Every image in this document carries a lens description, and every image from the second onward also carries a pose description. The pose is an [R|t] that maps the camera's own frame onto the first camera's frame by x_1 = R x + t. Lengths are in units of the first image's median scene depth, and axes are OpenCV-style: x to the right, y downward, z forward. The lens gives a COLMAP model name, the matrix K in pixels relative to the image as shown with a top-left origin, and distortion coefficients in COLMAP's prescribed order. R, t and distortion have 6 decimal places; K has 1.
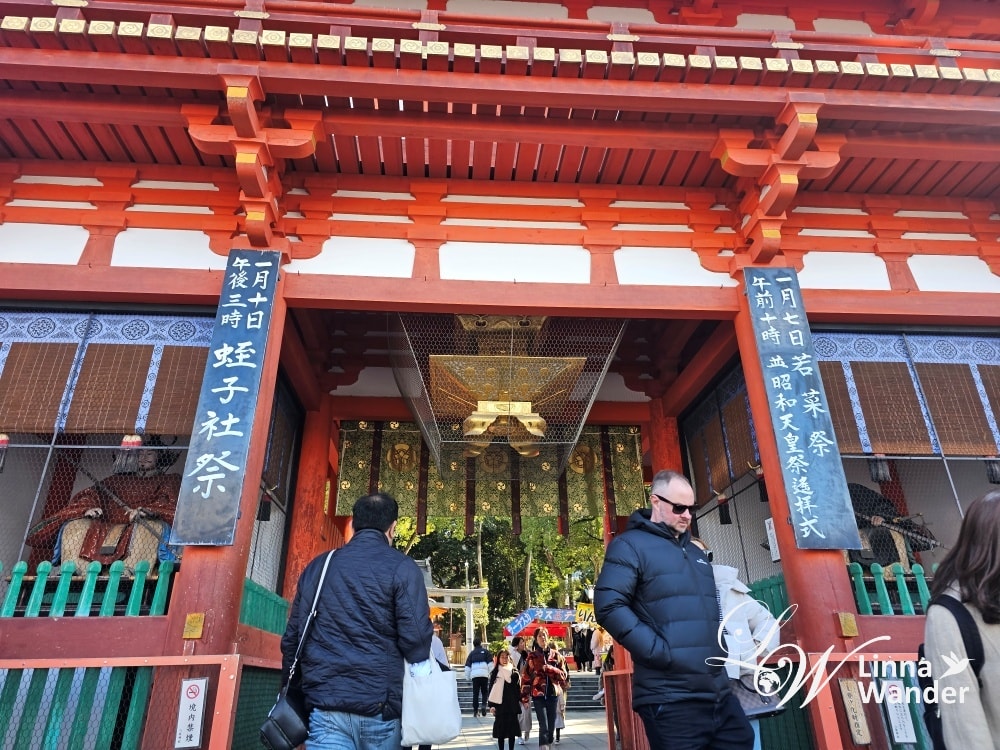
lens RADIAL K [[639.4, 0, 500.0], [0, 639.4, 375.0], [0, 0, 1]] dist [0.002442, -0.000444]
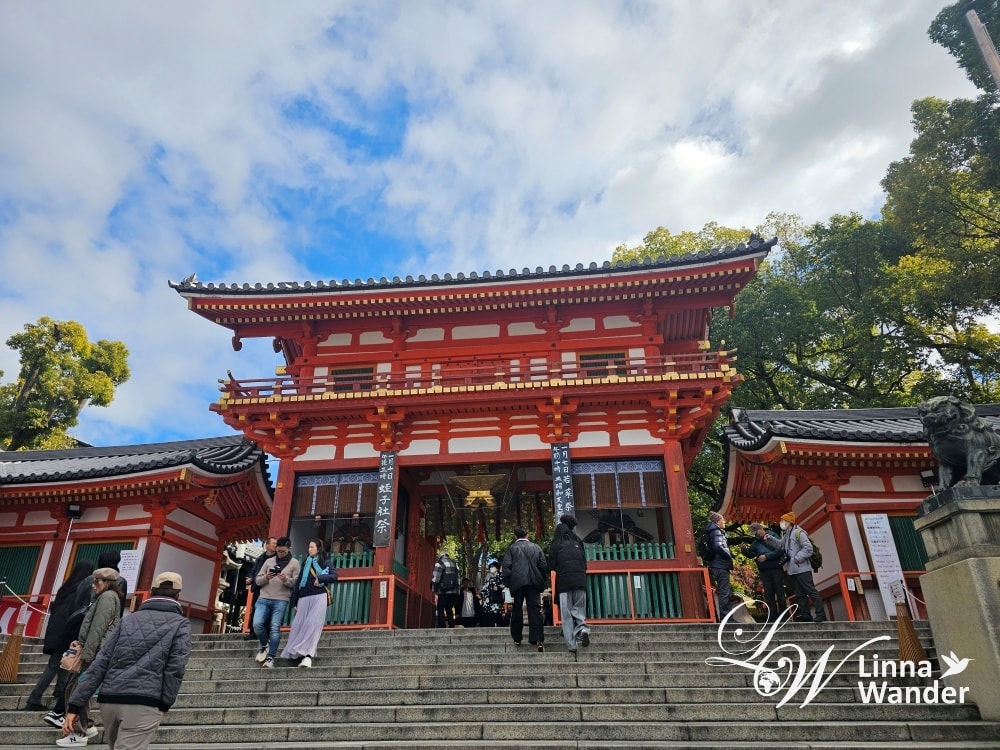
lens RADIAL K [[648.7, 0, 500.0], [0, 648.7, 375.0], [0, 0, 1]] dist [0.001037, -0.004275]
pose [[0.981882, -0.081947, -0.170856, 0.705431], [0.078682, 0.996566, -0.025803, -0.434250], [0.172383, 0.011892, 0.984958, -1.975431]]
